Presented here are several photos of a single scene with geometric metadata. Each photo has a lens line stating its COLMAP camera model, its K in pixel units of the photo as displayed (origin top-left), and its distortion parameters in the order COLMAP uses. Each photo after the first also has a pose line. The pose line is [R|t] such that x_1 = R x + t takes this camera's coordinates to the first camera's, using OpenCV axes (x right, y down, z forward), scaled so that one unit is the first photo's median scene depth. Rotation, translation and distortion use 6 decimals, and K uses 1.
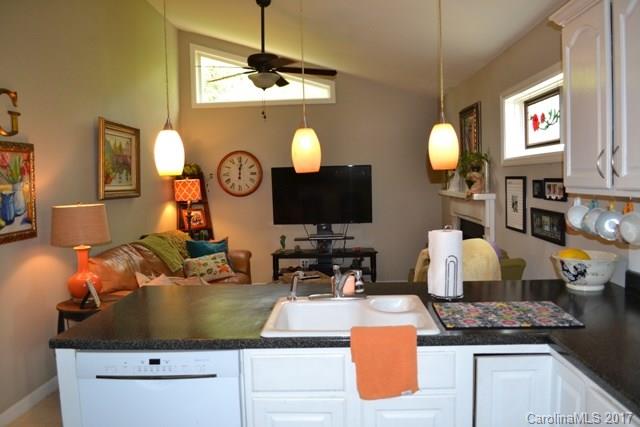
lens RADIAL K [[498.9, 0, 320.0], [0, 498.9, 213.5], [0, 0, 1]] dist [-0.076176, 0.007299]
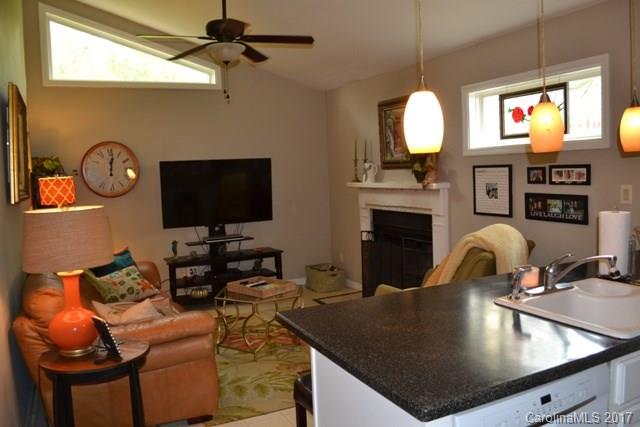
lens RADIAL K [[498.9, 0, 320.0], [0, 498.9, 213.5], [0, 0, 1]] dist [-0.076176, 0.007299]
pose [[0.882656, -0.048043, 0.467558, -0.255335], [0.048278, 0.998768, 0.011487, -0.000497], [-0.467534, 0.012434, 0.883888, 0.135408]]
